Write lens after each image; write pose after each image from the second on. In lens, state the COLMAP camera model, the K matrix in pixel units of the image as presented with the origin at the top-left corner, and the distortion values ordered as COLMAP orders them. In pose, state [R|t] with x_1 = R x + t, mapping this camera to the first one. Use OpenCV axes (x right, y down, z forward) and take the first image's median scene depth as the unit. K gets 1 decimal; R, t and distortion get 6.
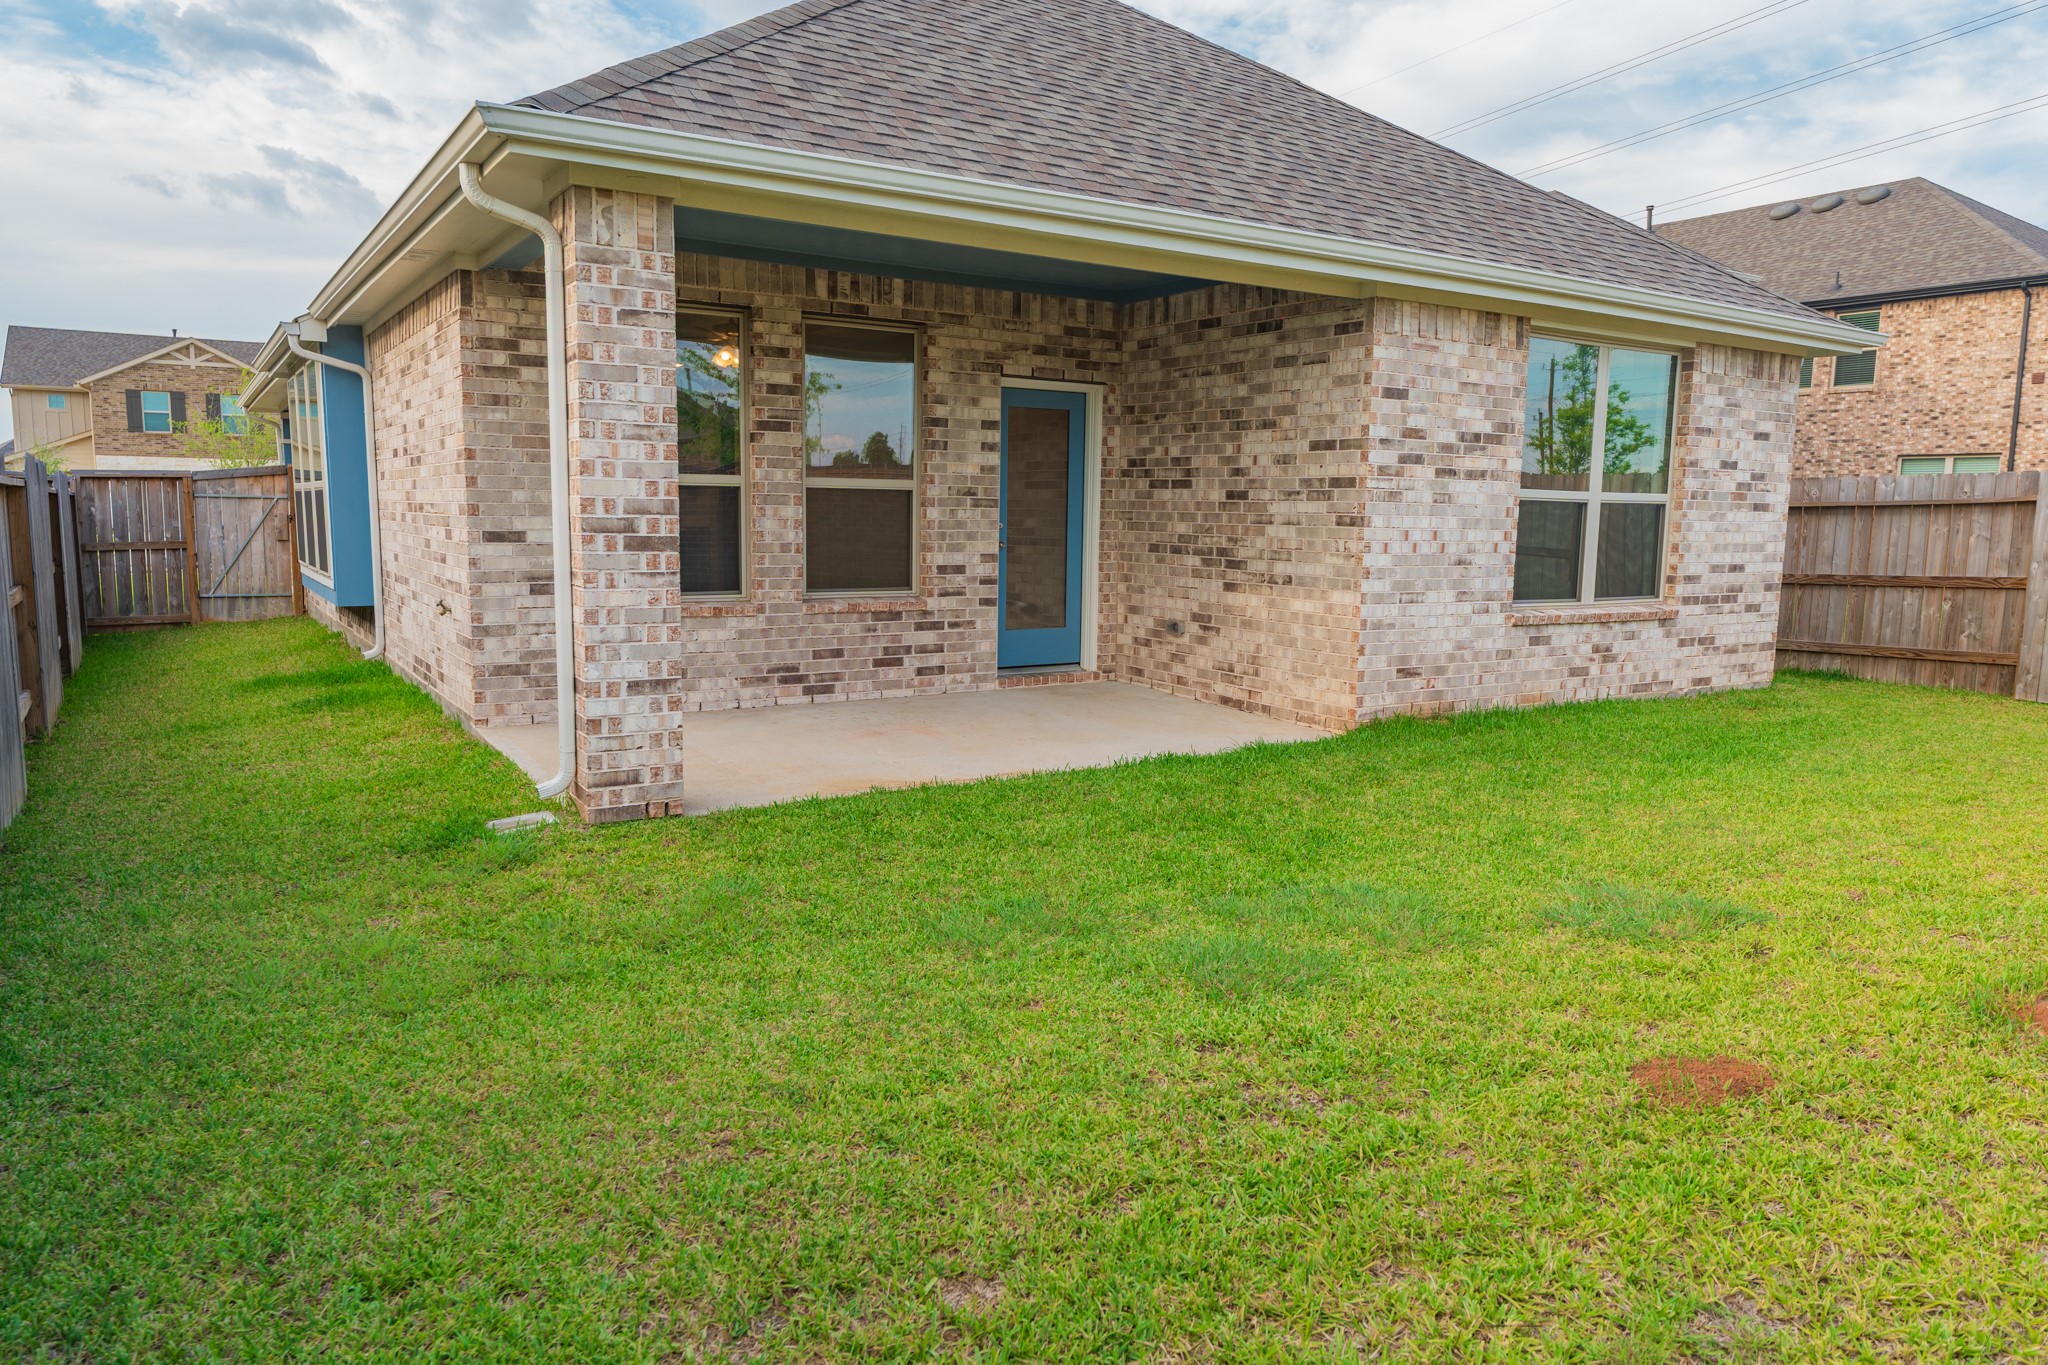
lens RADIAL K [[1357.4, 0, 1020.8], [0, 1357.4, 705.1], [0, 0, 1]] dist [-0.000953, 0.002465]
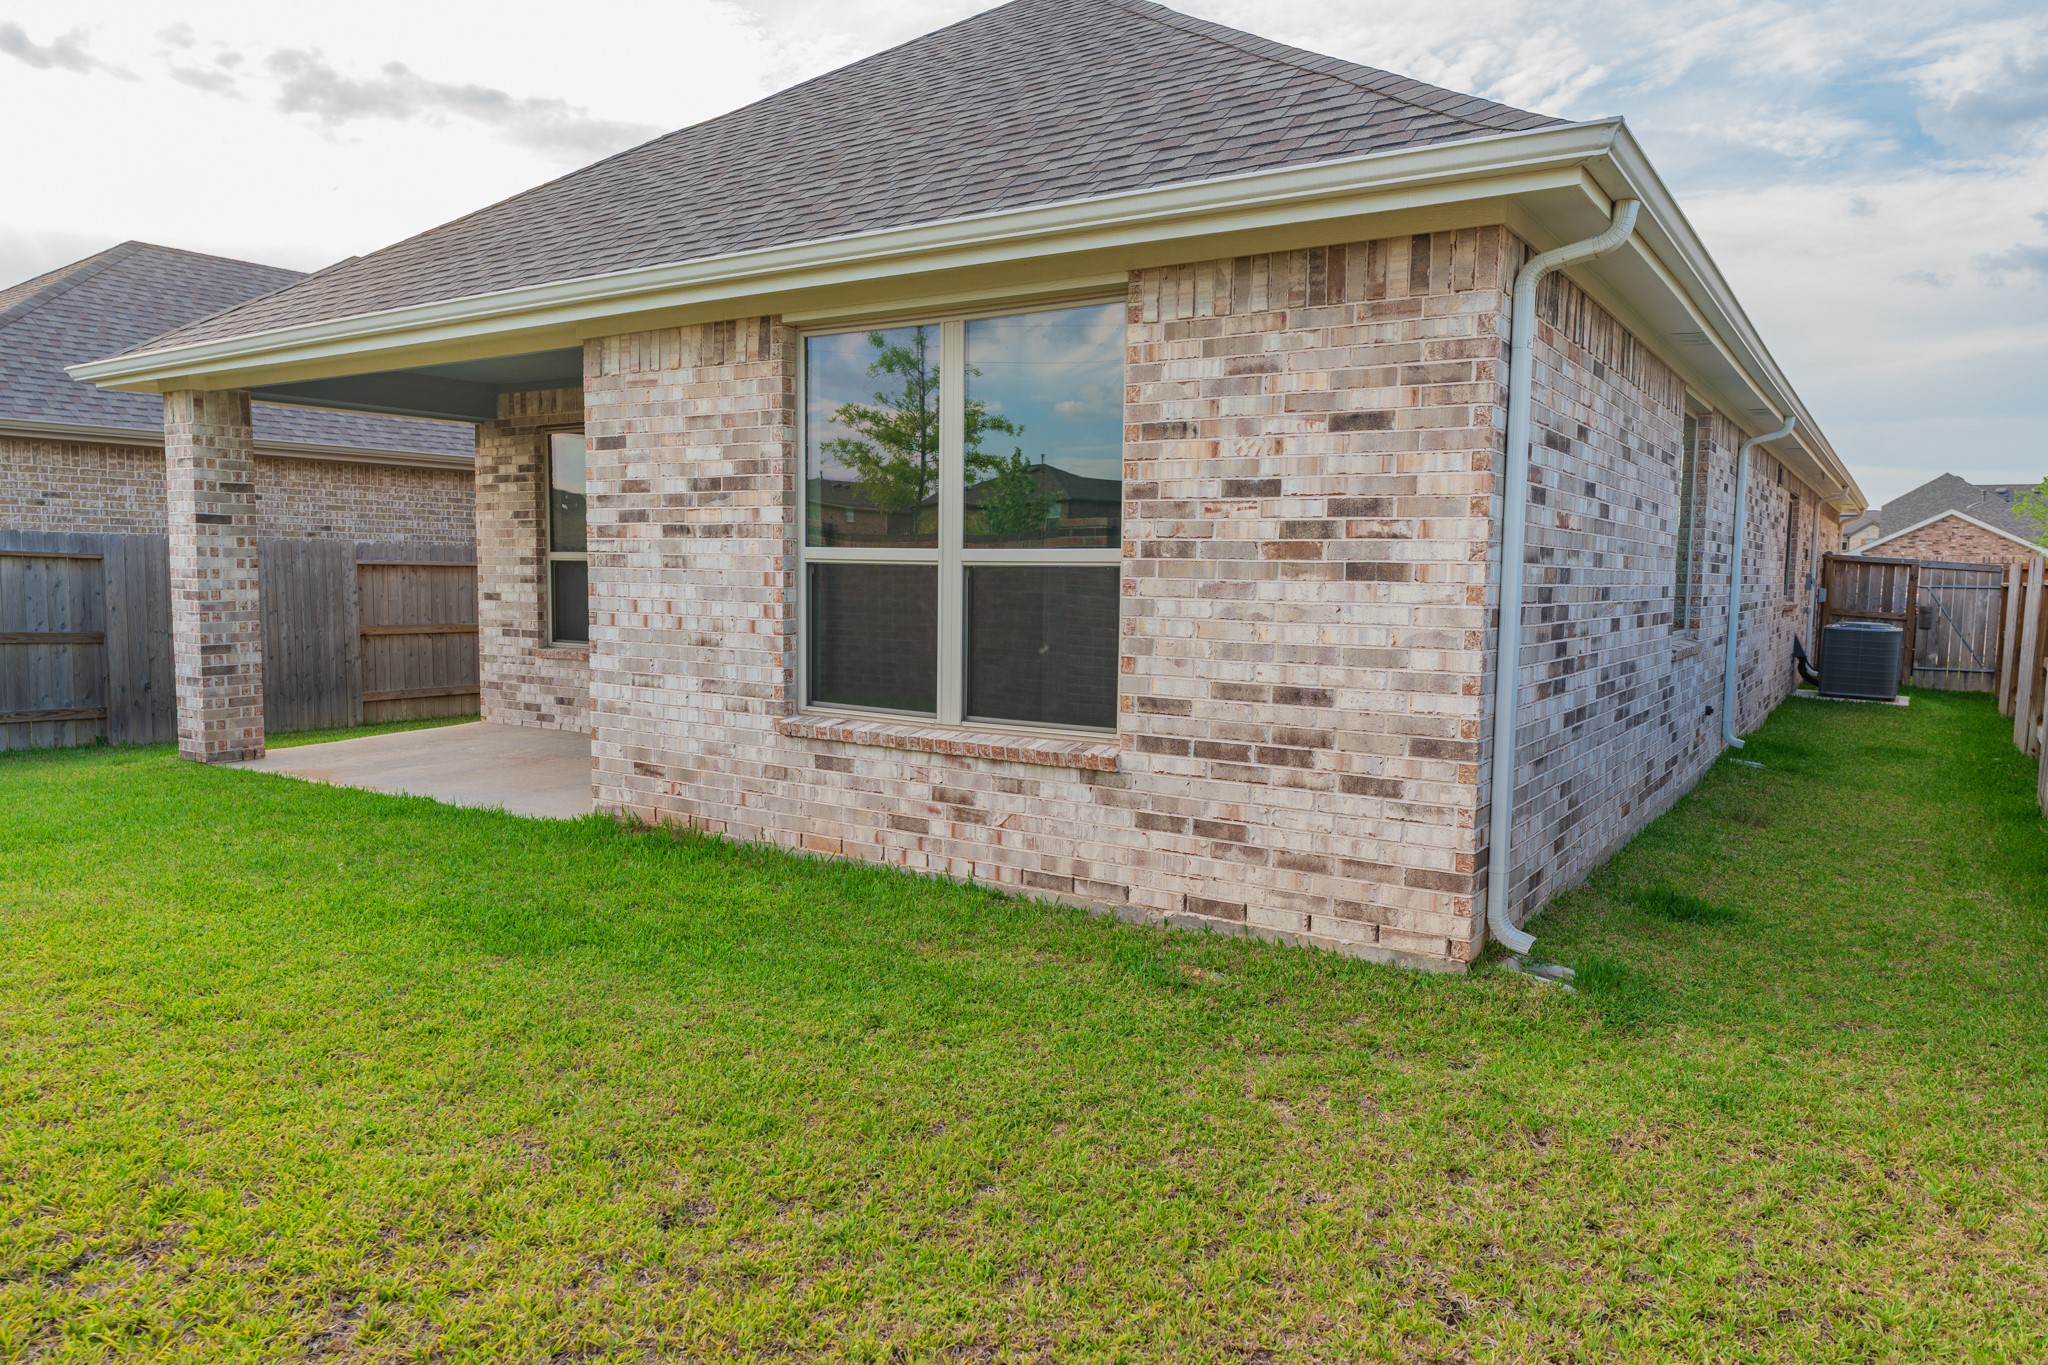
lens RADIAL K [[1357.4, 0, 1040.2], [0, 1357.4, 702.9], [0, 0, 1]] dist [-0.000953, 0.002465]
pose [[0.397791, 0.079644, -0.914013, 0.997572], [-0.138073, 0.990076, 0.026181, -0.104848], [0.907027, 0.115786, 0.404840, 0.766382]]
